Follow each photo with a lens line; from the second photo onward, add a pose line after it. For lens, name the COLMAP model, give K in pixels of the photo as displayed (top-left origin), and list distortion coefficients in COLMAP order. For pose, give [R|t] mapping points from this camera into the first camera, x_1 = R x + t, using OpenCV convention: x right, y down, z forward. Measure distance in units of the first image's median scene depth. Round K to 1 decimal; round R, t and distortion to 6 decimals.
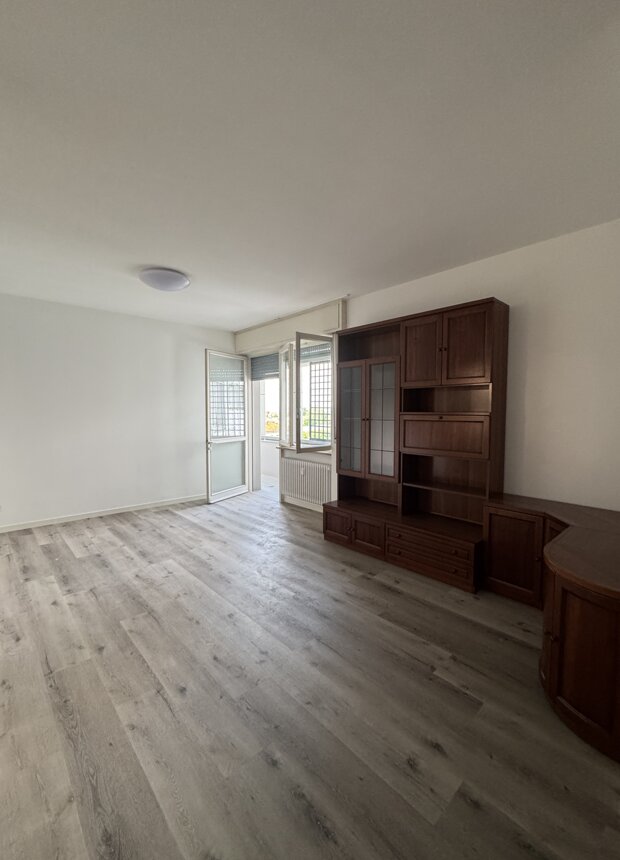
lens RADIAL K [[365.1, 0, 325.2], [0, 365.1, 432.4], [0, 0, 1]] dist [-0.000299, 0.000080]
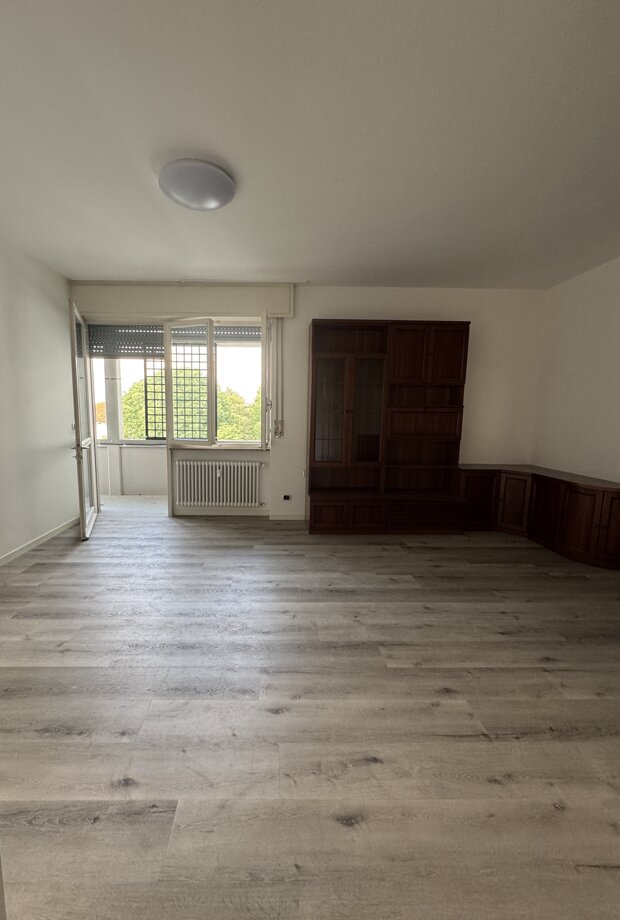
lens RADIAL K [[366.5, 0, 274.8], [0, 366.5, 460.3], [0, 0, 1]] dist [-0.000934, -0.000016]
pose [[0.678946, -0.090691, 0.728565, -0.823259], [0.032913, 0.995103, 0.093198, -0.000359], [-0.733450, -0.039297, 0.678607, 0.436288]]
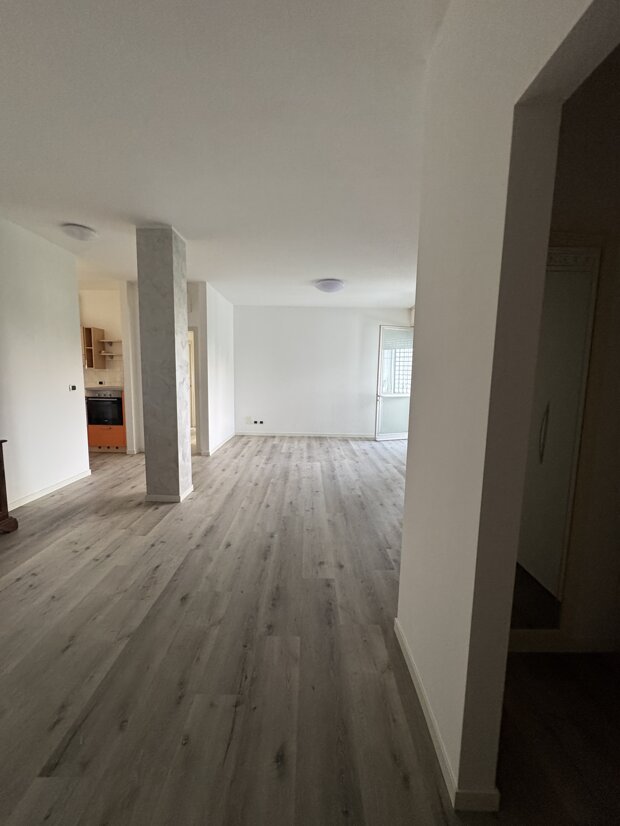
lens RADIAL K [[330.6, 0, 311.0], [0, 330.6, 412.3], [0, 0, 1]] dist [-0.000737, 0.000413]
pose [[0.728631, 0.091062, -0.678826, 0.487576], [-0.055625, 0.995716, 0.073865, 0.018047], [0.682644, -0.016061, 0.730575, -0.085551]]
